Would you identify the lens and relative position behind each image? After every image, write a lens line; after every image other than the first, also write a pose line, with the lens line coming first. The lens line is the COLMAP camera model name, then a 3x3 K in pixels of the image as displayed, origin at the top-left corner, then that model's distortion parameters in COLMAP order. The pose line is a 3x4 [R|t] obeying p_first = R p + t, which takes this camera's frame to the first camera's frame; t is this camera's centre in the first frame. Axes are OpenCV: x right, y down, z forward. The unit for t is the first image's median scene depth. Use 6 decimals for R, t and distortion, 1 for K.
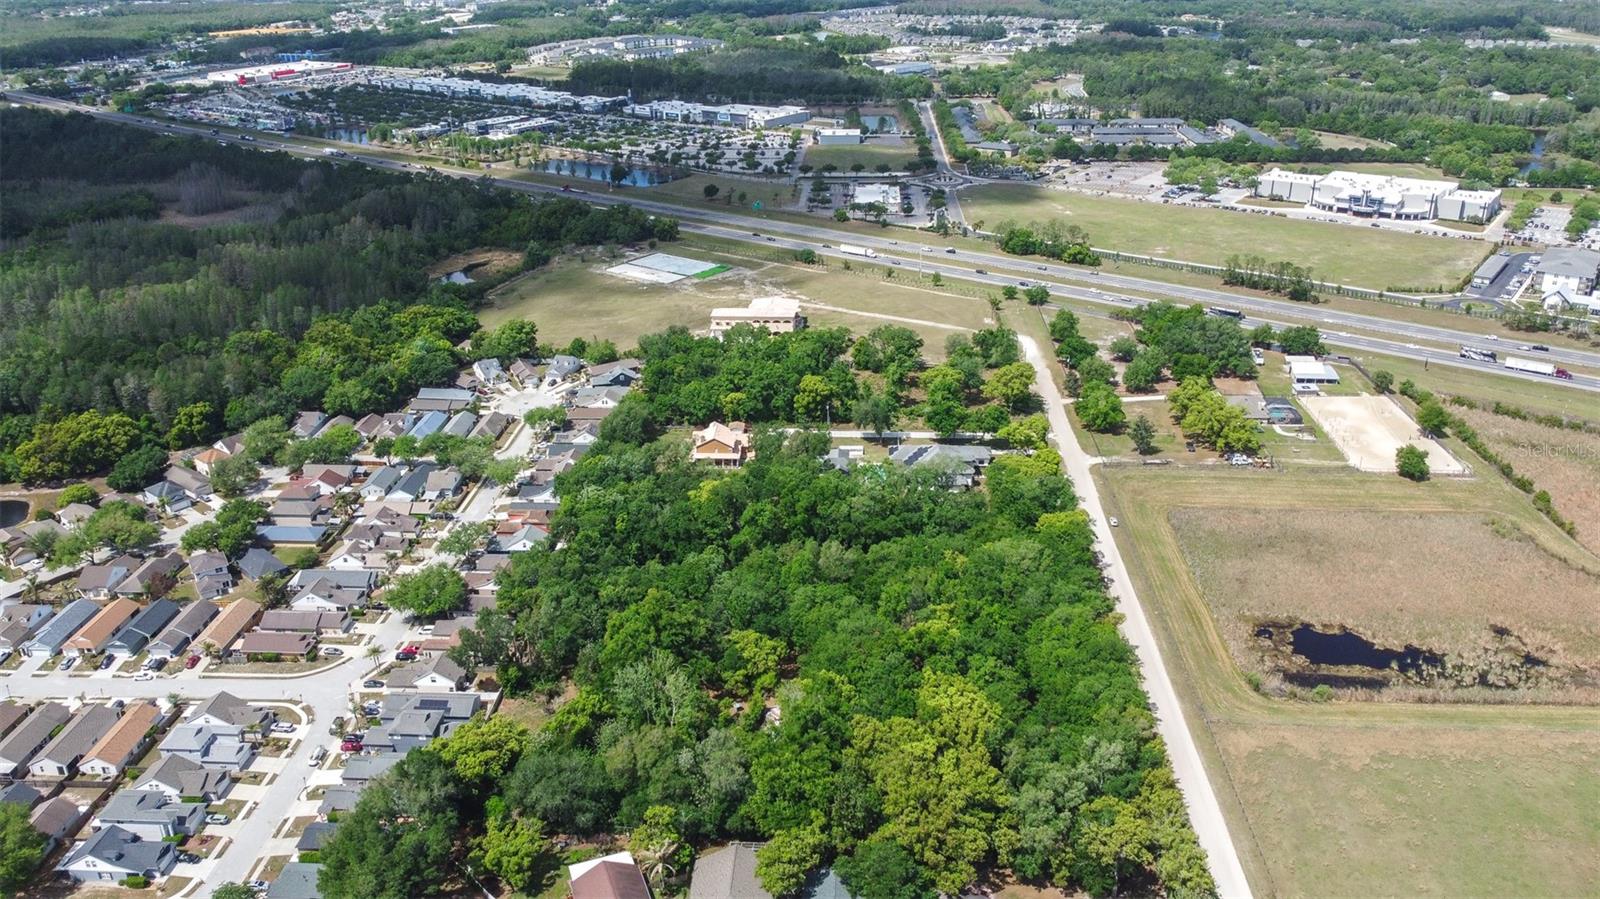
lens RADIAL K [[1216.0, 0, 795.0], [0, 1216.0, 447.5], [0, 0, 1]] dist [0.002535, -0.005289]
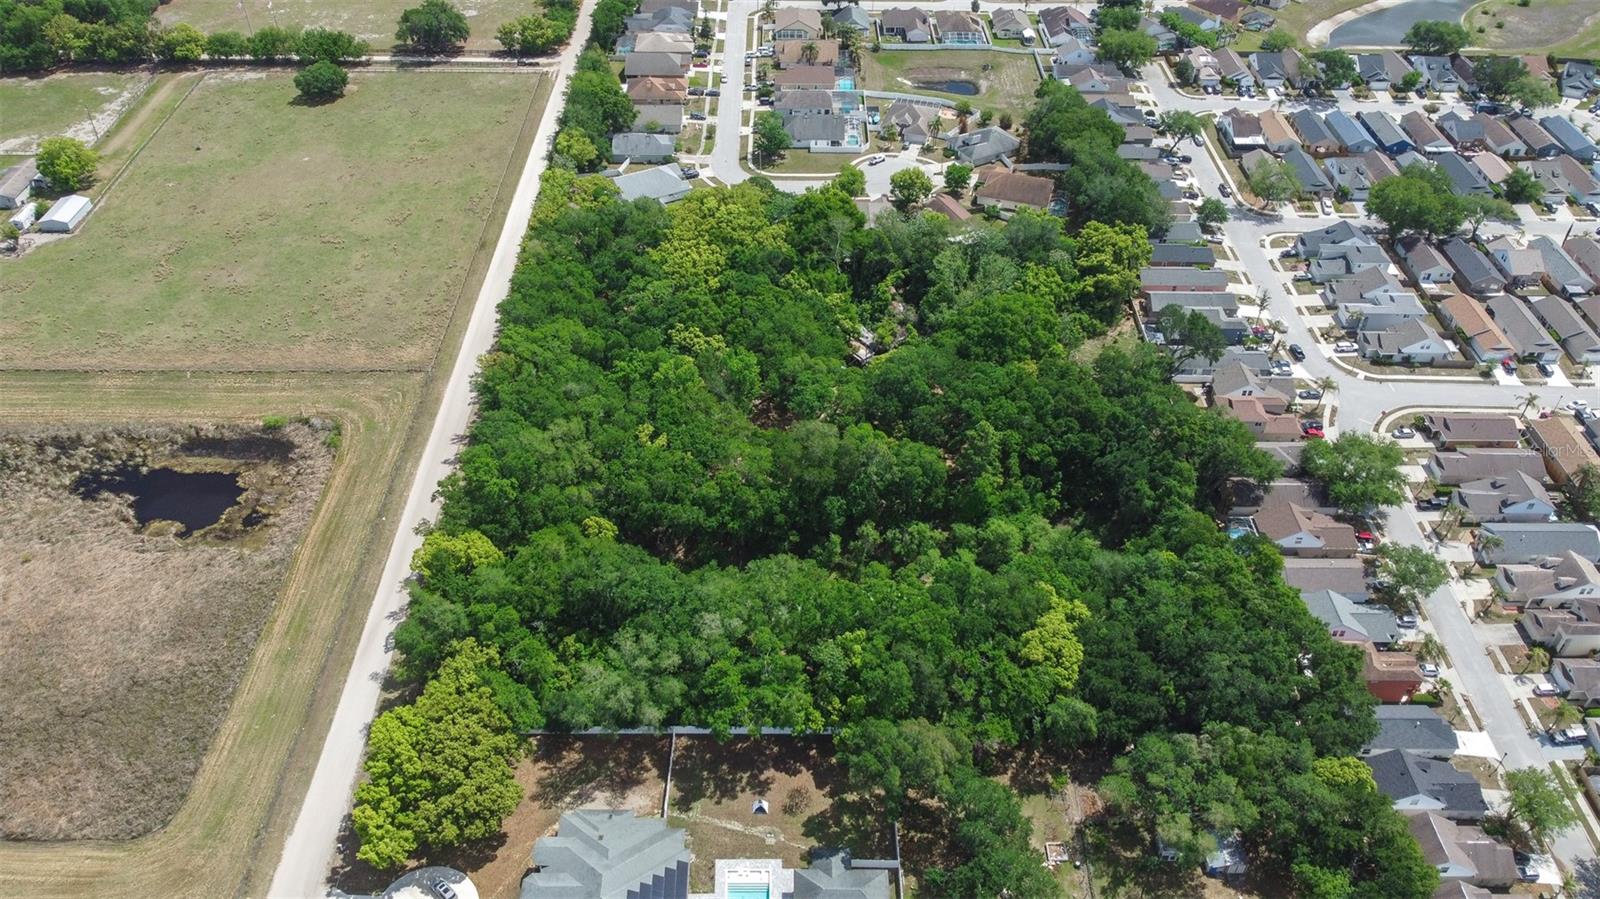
lens RADIAL K [[1216.0, 0, 798.1], [0, 1216.0, 458.6], [0, 0, 1]] dist [0.002535, -0.005289]
pose [[-0.997636, 0.048134, -0.049047, 0.066220], [-0.023107, 0.437191, 0.899072, -0.461058], [0.064719, 0.898080, -0.435045, 1.088892]]
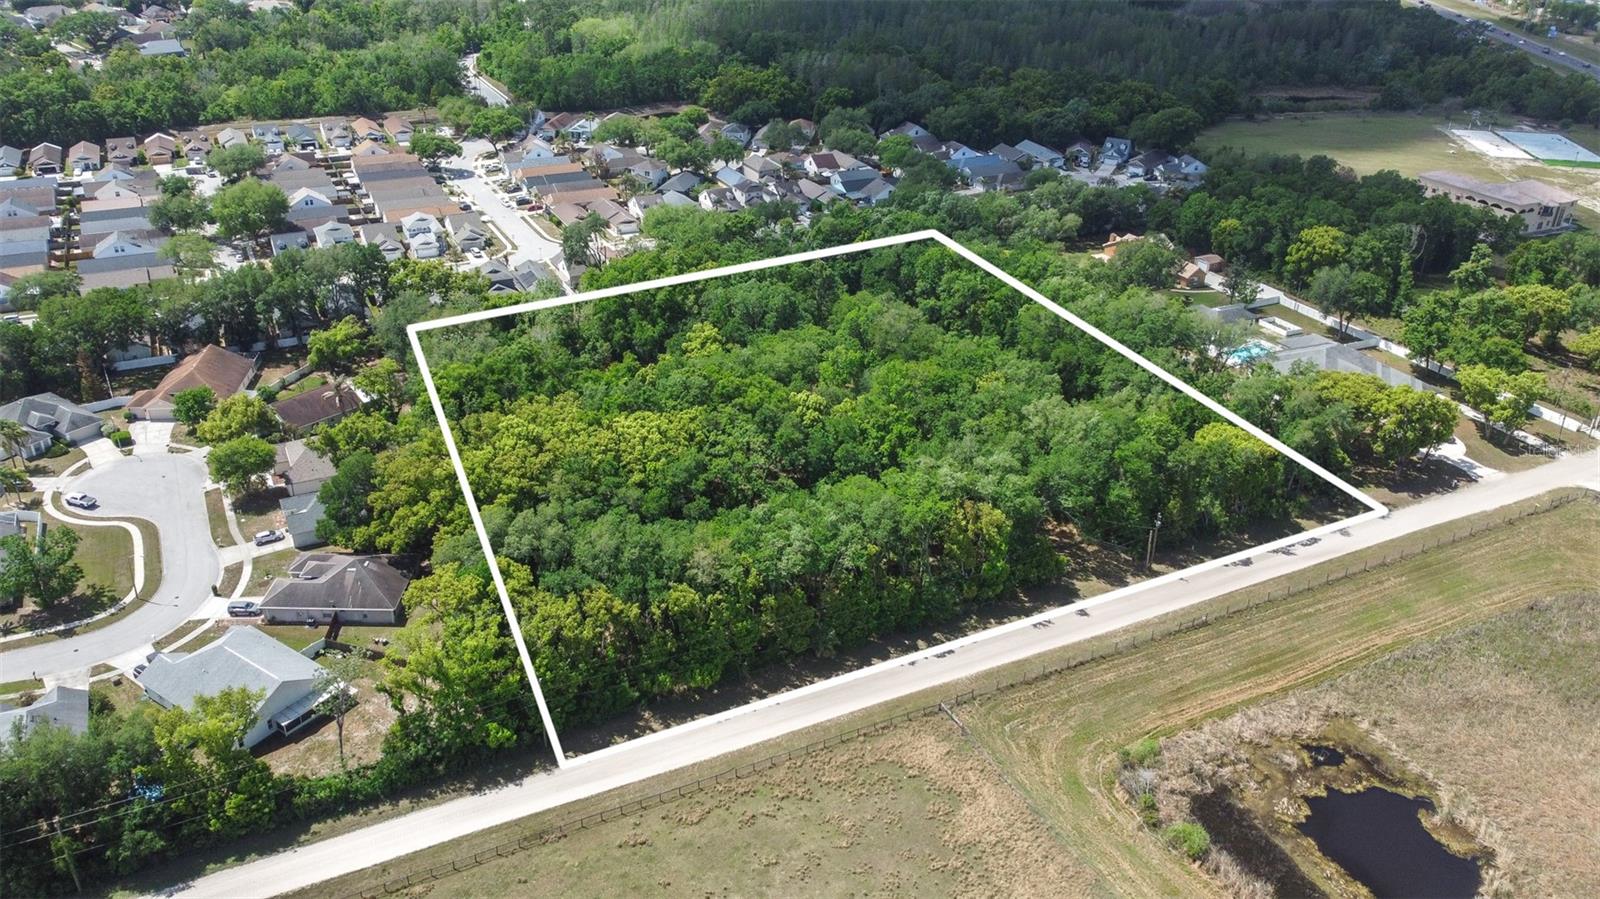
lens RADIAL K [[1216.0, 0, 787.1], [0, 1216.0, 441.6], [0, 0, 1]] dist [0.002535, -0.005289]
pose [[0.502290, 0.421741, -0.754877, 0.498294], [-0.374128, 0.893047, 0.249992, -0.007626], [0.779572, 0.156852, 0.606353, 0.403256]]
